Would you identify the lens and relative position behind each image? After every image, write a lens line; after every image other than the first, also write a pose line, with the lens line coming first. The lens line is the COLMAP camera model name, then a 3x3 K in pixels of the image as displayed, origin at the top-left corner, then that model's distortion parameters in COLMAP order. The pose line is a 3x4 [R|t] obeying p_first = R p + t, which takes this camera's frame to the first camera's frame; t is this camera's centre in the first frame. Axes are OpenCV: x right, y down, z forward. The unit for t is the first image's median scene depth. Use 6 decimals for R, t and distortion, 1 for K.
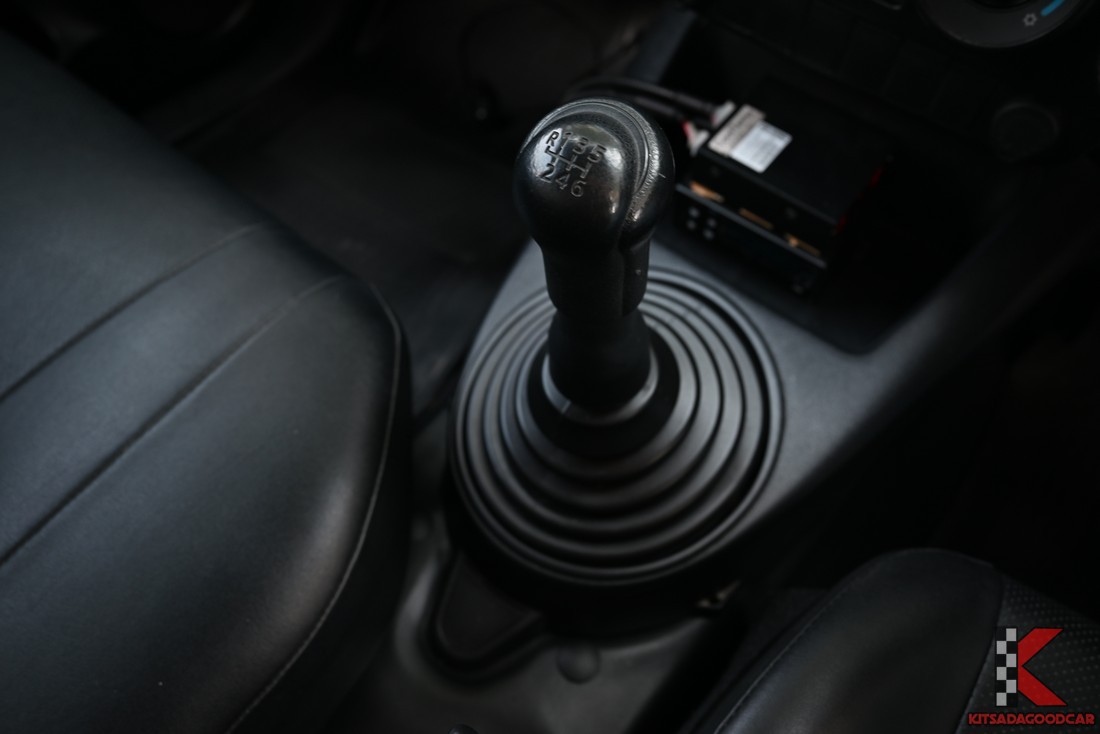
lens RADIAL K [[830.4, 0, 550.0], [0, 830.4, 367.0], [0, 0, 1]] dist [0.003215, 0.000522]
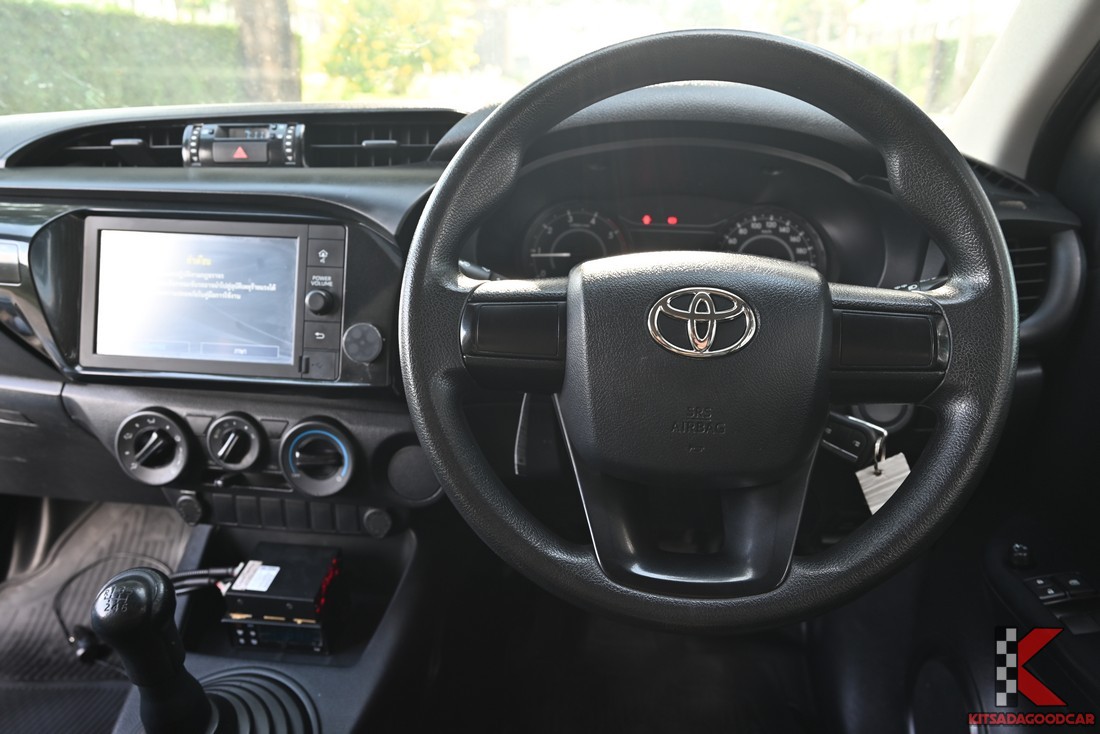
lens RADIAL K [[753.5, 0, 550.0], [0, 753.5, 367.0], [0, 0, 1]] dist [0.002764, 0.004343]
pose [[0.835728, -0.220028, 0.503137, 0.056720], [0.461760, 0.777460, -0.427006, 0.344200], [-0.297215, 0.589189, 0.751345, -0.633069]]
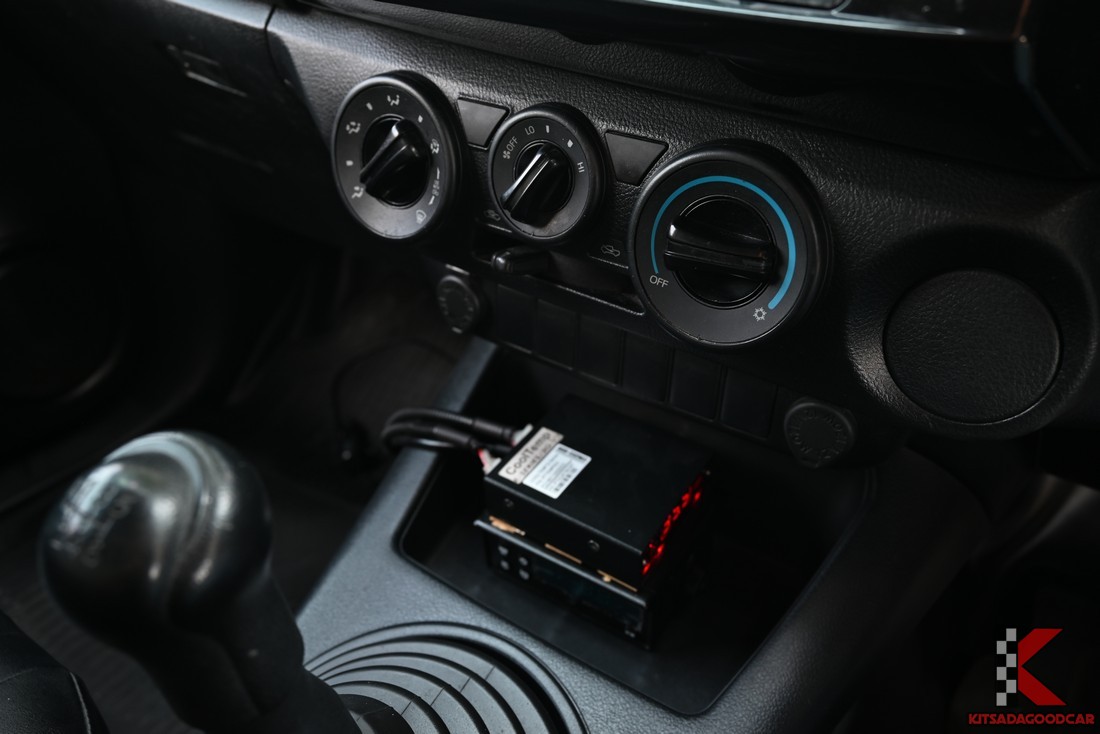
lens RADIAL K [[867.3, 0, 550.0], [0, 867.3, 367.0], [0, 0, 1]] dist [-0.000048, -0.001707]
pose [[0.996388, -0.069794, 0.048371, 0.207671], [0.082895, 0.923004, -0.375755, -0.023031], [-0.018421, 0.378407, 0.925456, 0.111858]]
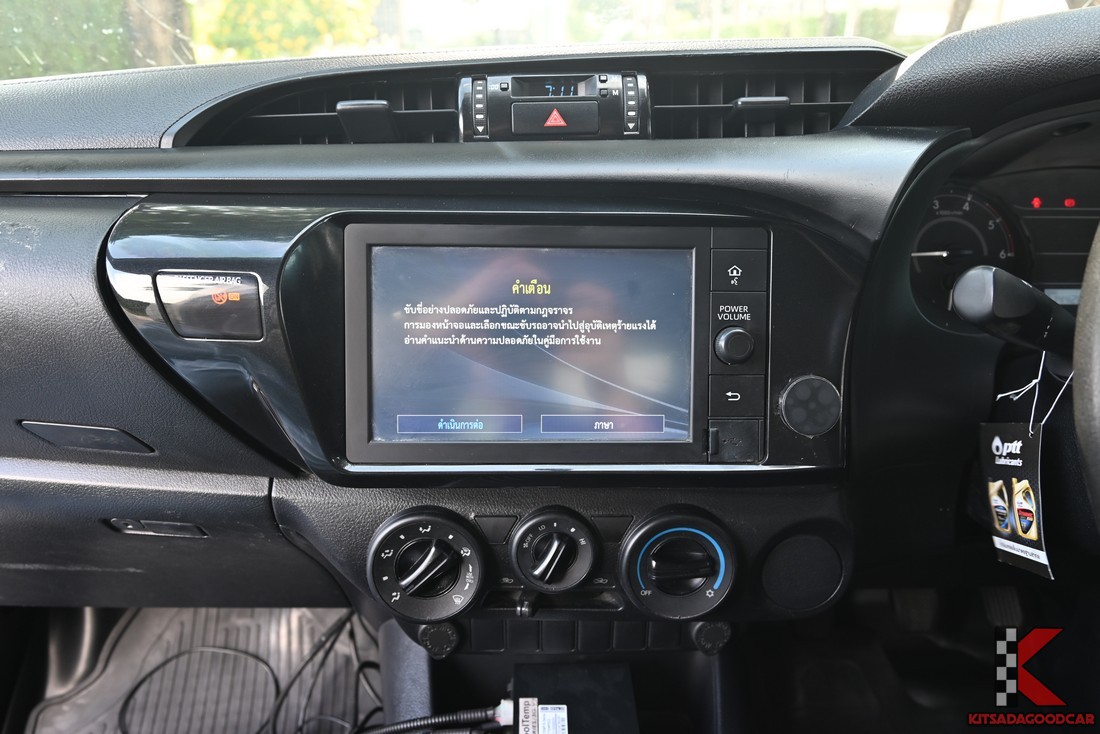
lens RADIAL K [[753.5, 0, 550.0], [0, 753.5, 367.0], [0, 0, 1]] dist [0.002764, 0.004343]
pose [[0.759143, -0.276567, 0.589248, -0.263699], [0.545414, 0.764360, -0.343914, -0.286773], [-0.355282, 0.582464, 0.731102, -0.135631]]
